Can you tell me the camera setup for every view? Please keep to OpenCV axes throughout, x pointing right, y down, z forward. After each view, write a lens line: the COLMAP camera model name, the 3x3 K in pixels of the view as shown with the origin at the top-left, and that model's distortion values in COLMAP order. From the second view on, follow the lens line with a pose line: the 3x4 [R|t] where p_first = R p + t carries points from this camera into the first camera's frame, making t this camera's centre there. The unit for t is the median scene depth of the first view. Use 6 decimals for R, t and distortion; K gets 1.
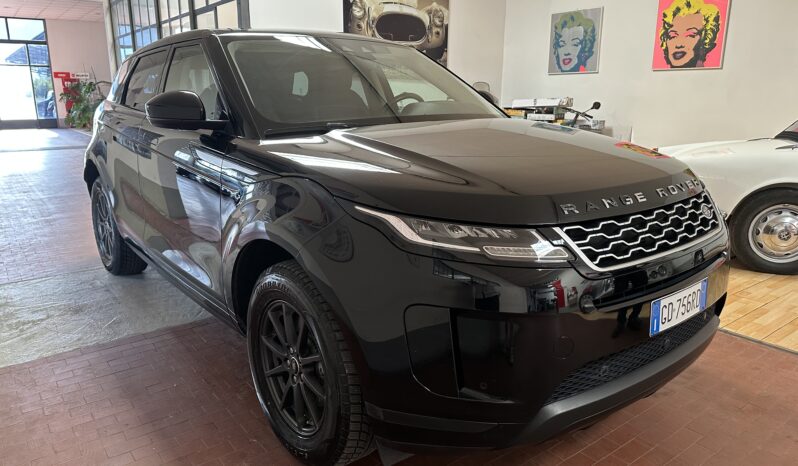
lens RADIAL K [[561.5, 0, 400.2], [0, 561.5, 229.9], [0, 0, 1]] dist [0.034512, -0.032558]
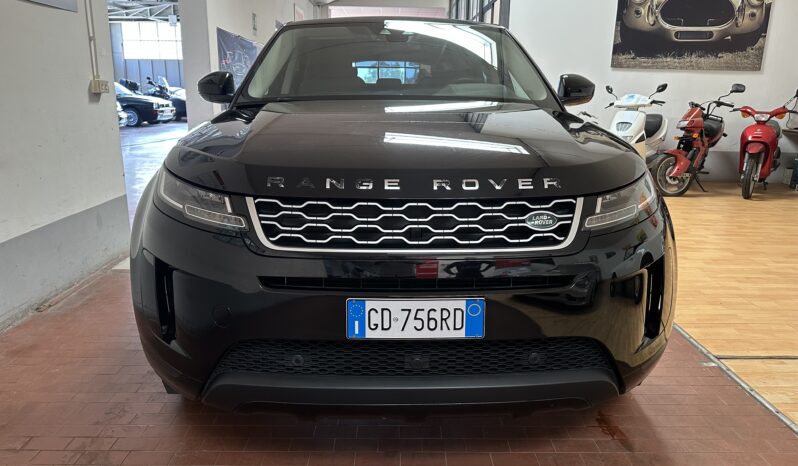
lens RADIAL K [[561.5, 0, 400.2], [0, 561.5, 229.9], [0, 0, 1]] dist [0.034512, -0.032558]
pose [[0.811856, 0.154725, -0.562983, 0.180505], [-0.153088, 0.986923, 0.050475, -0.006598], [0.563430, 0.045208, 0.824926, 0.057563]]
